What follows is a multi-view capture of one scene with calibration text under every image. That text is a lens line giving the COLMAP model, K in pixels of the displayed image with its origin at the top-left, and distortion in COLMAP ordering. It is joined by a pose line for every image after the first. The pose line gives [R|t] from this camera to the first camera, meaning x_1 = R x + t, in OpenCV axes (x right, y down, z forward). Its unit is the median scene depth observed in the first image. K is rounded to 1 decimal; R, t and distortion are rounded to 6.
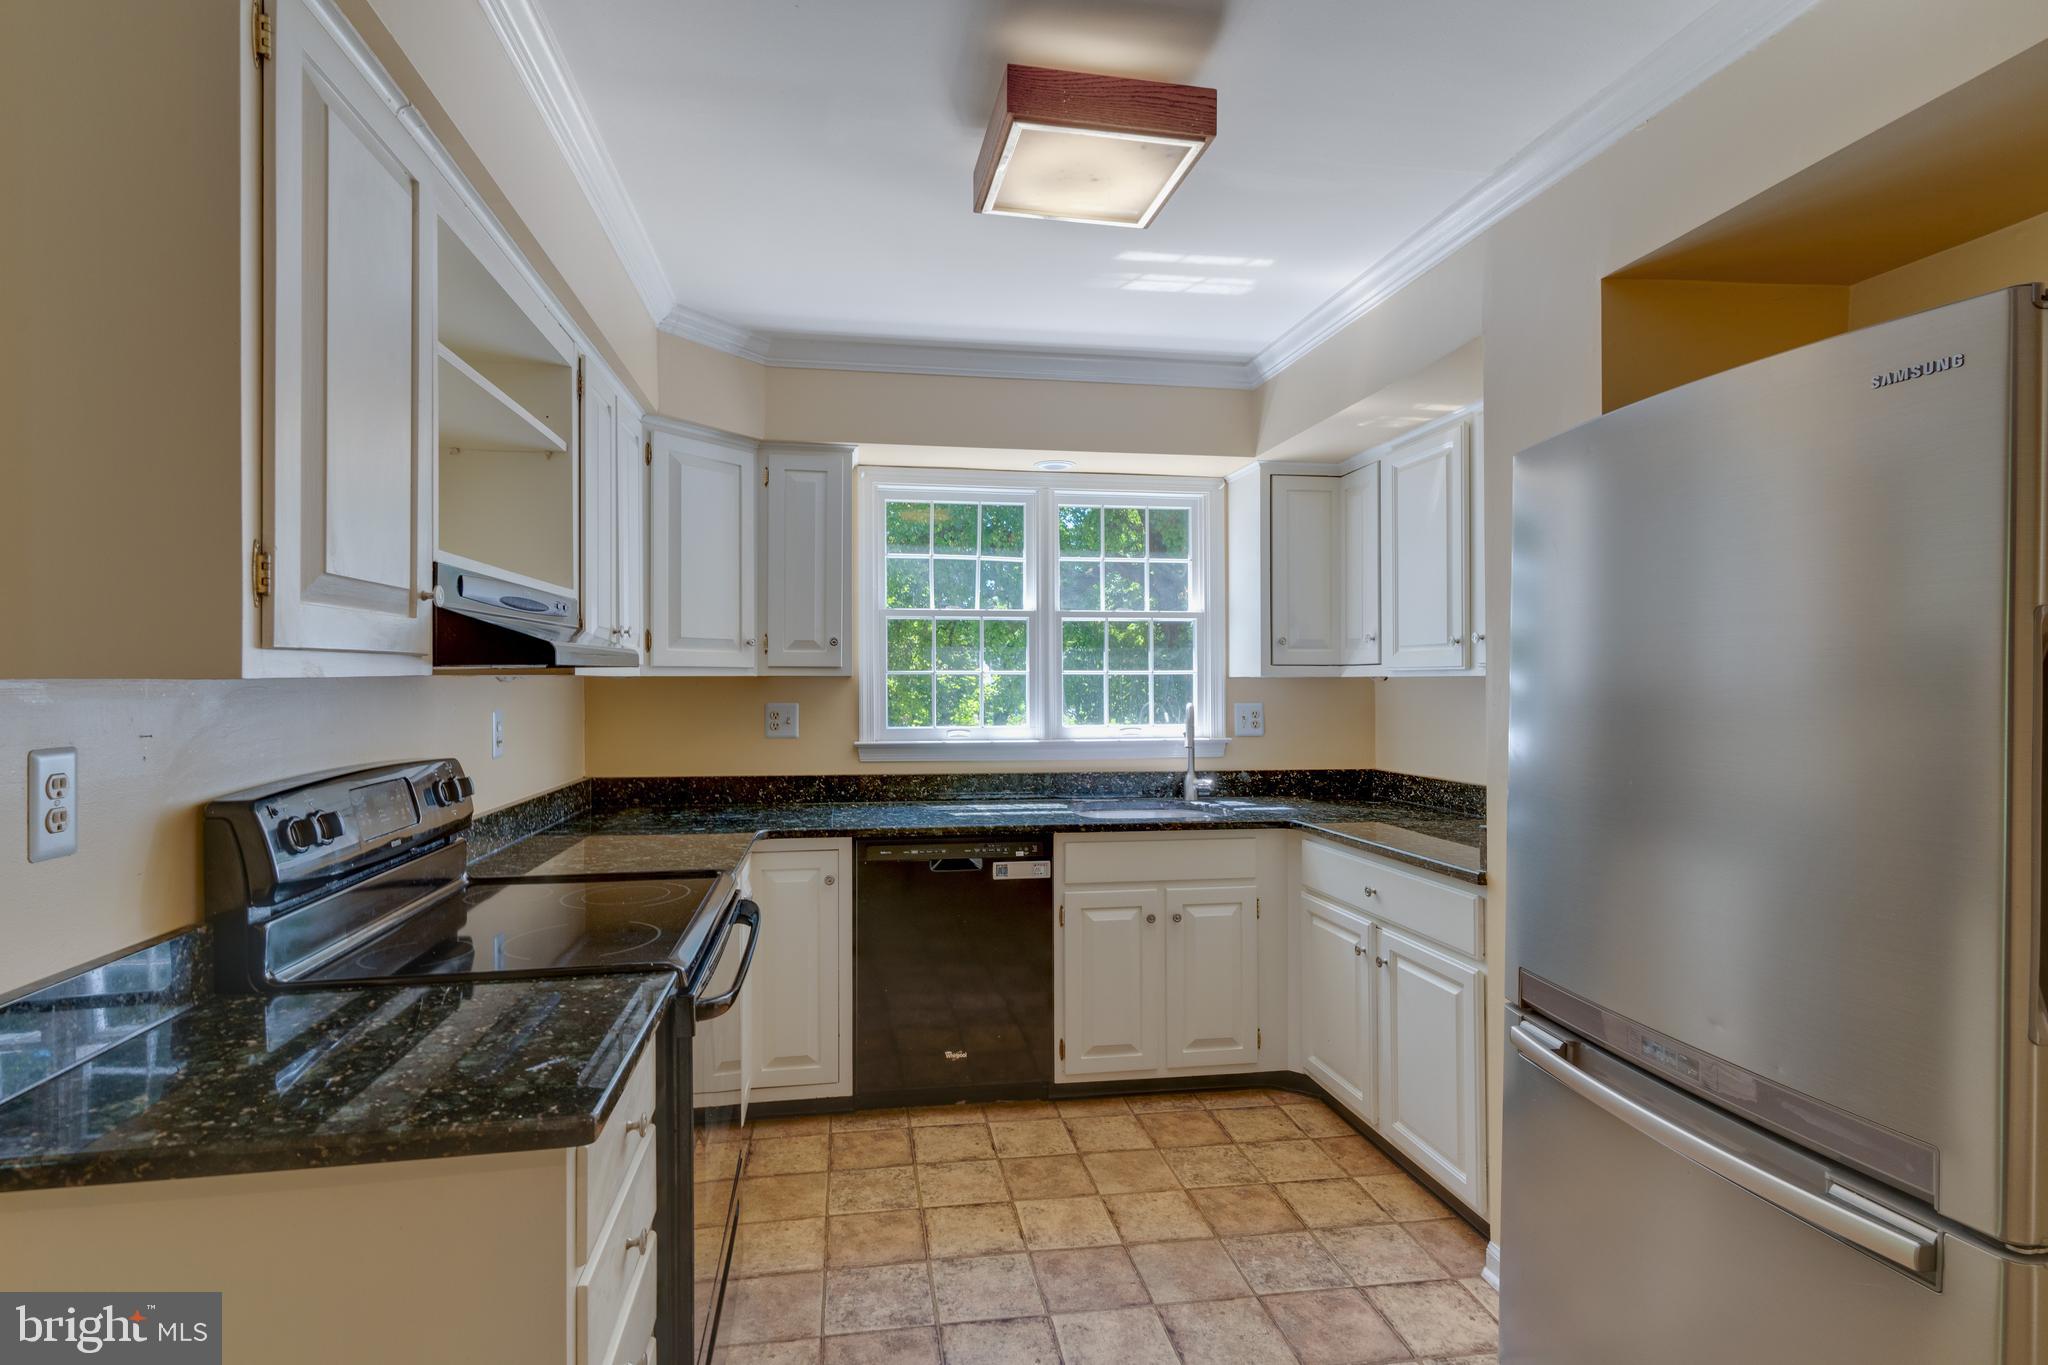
lens RADIAL K [[978.4, 0, 1005.5], [0, 978.4, 675.3], [0, 0, 1]] dist [-0.001115, 0.000384]
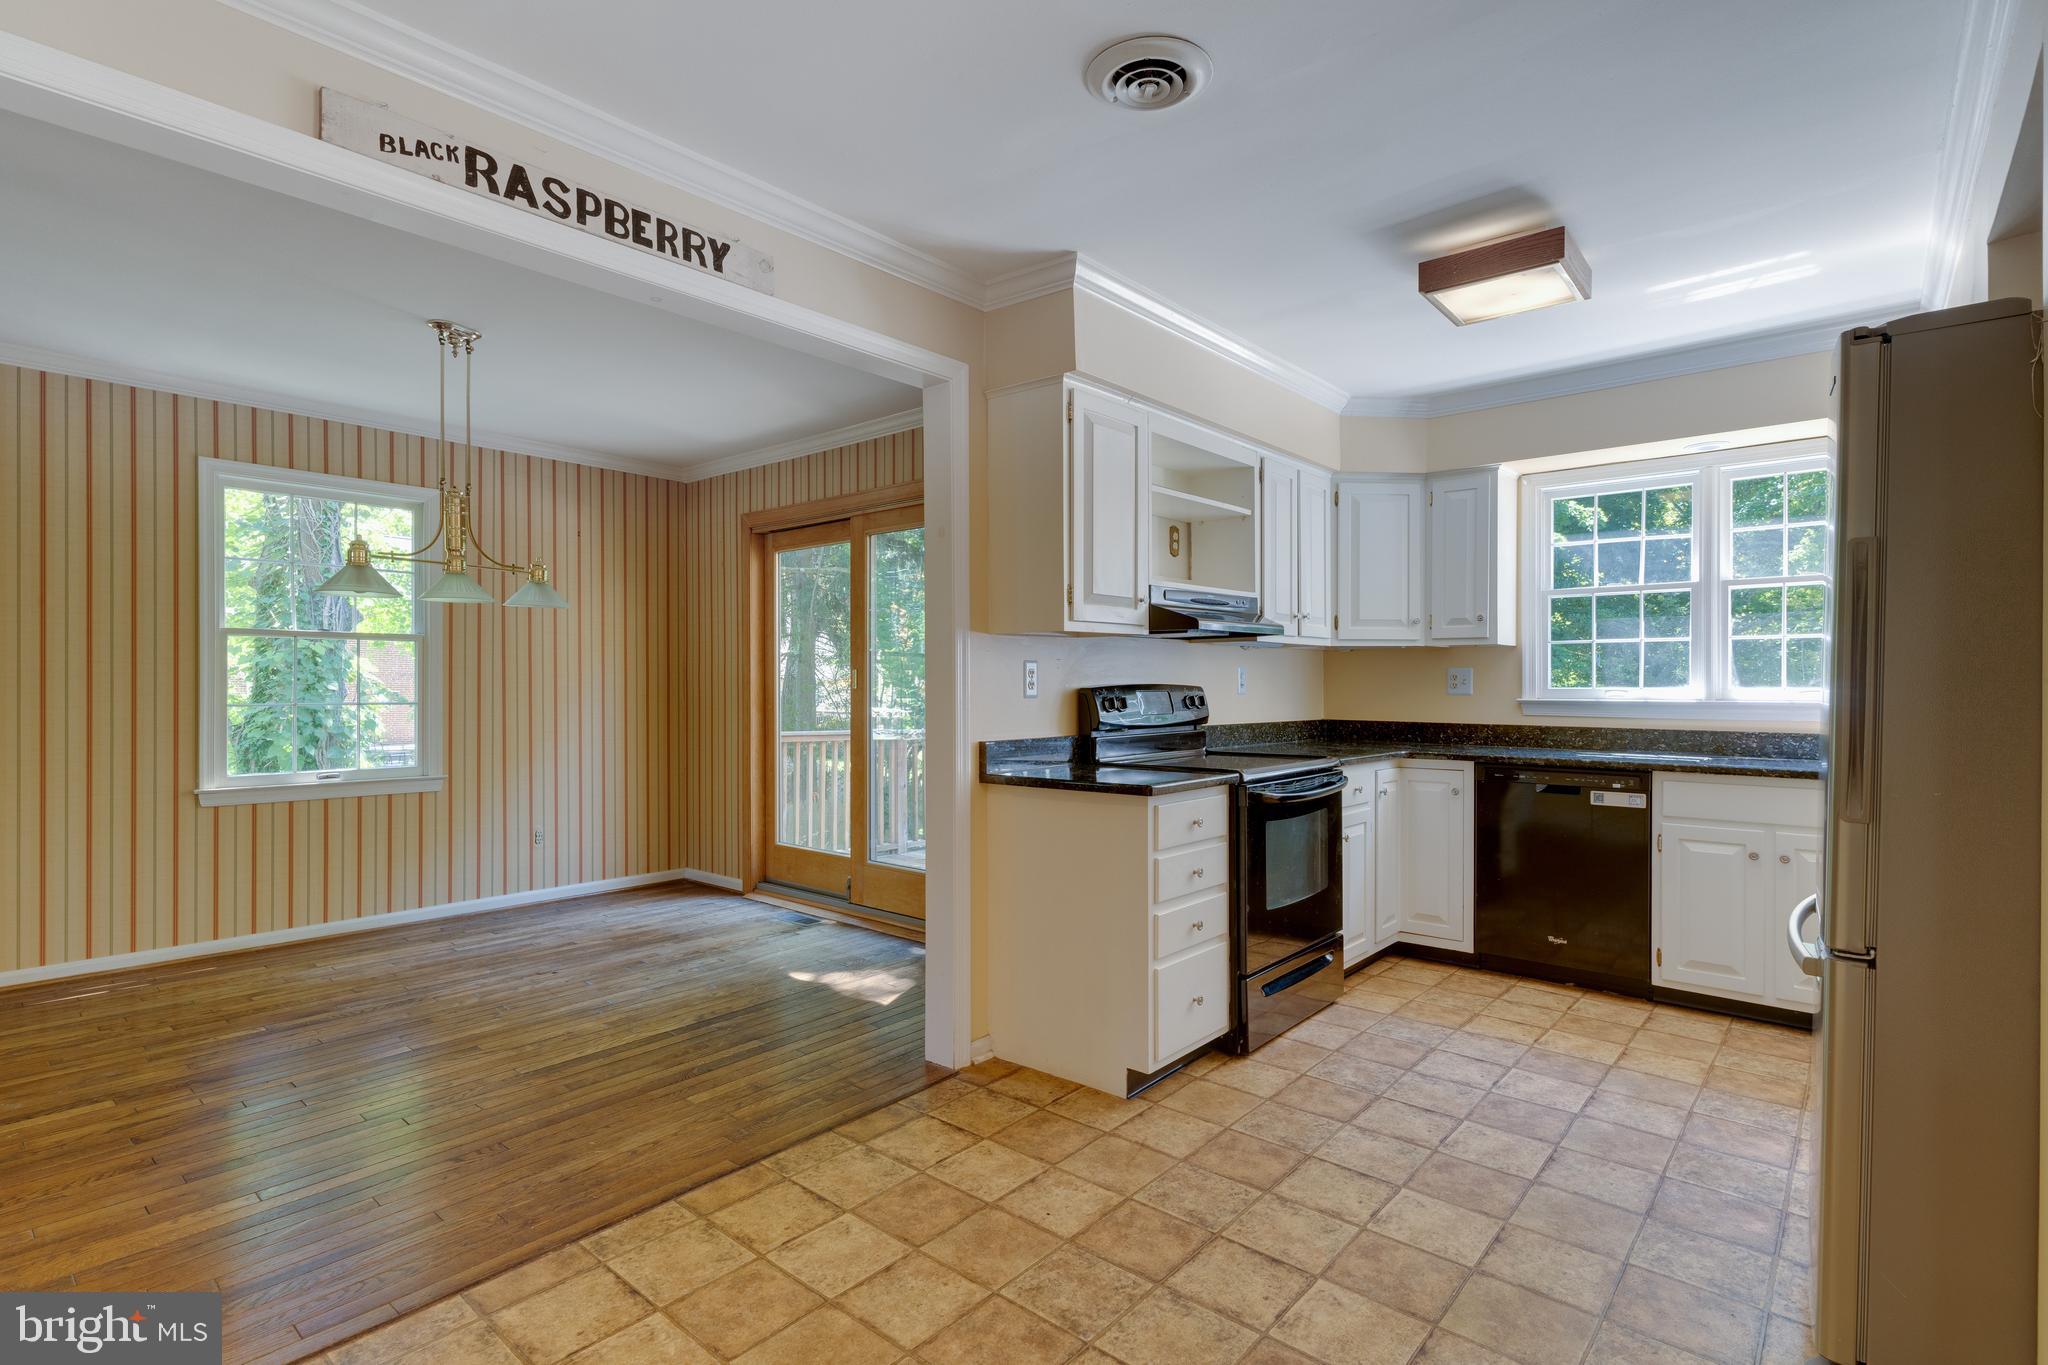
lens RADIAL K [[978.4, 0, 1012.8], [0, 978.4, 691.6], [0, 0, 1]] dist [-0.001115, 0.000384]
pose [[0.634577, 0.008596, -0.772812, 0.472664], [0.001846, 0.999918, 0.012638, 0.049878], [0.772857, -0.009447, 0.634510, -0.337904]]
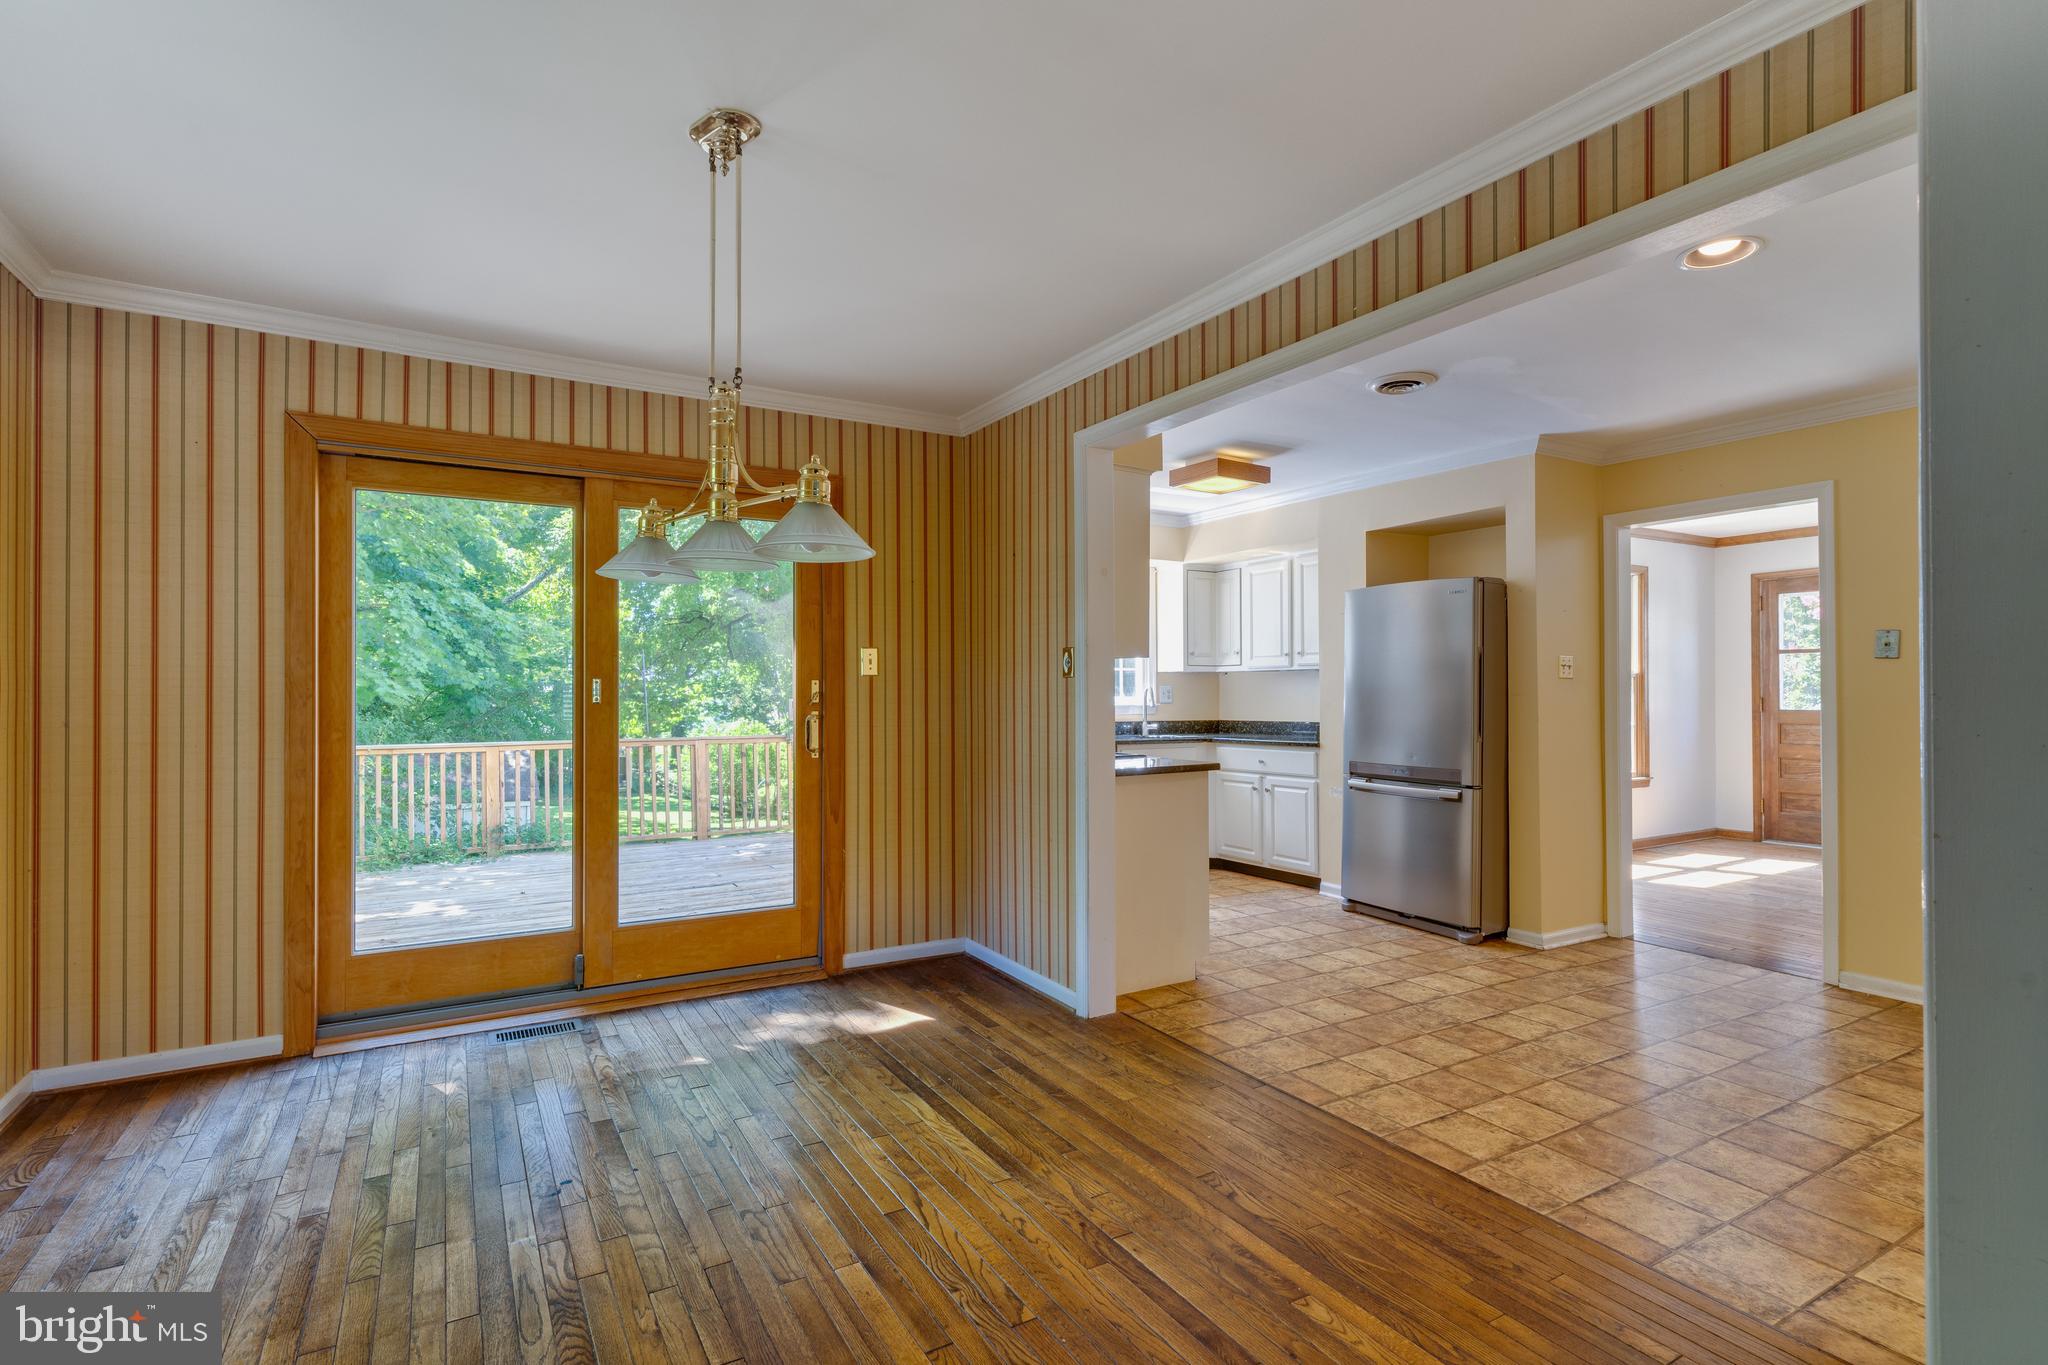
lens RADIAL K [[978.4, 0, 1014.9], [0, 978.4, 680.2], [0, 0, 1]] dist [-0.001115, 0.000384]
pose [[0.935063, 0.006346, 0.354425, -0.879158], [-0.003194, 0.999950, -0.009476, 0.045599], [-0.354467, 0.007729, 0.935037, -0.851225]]
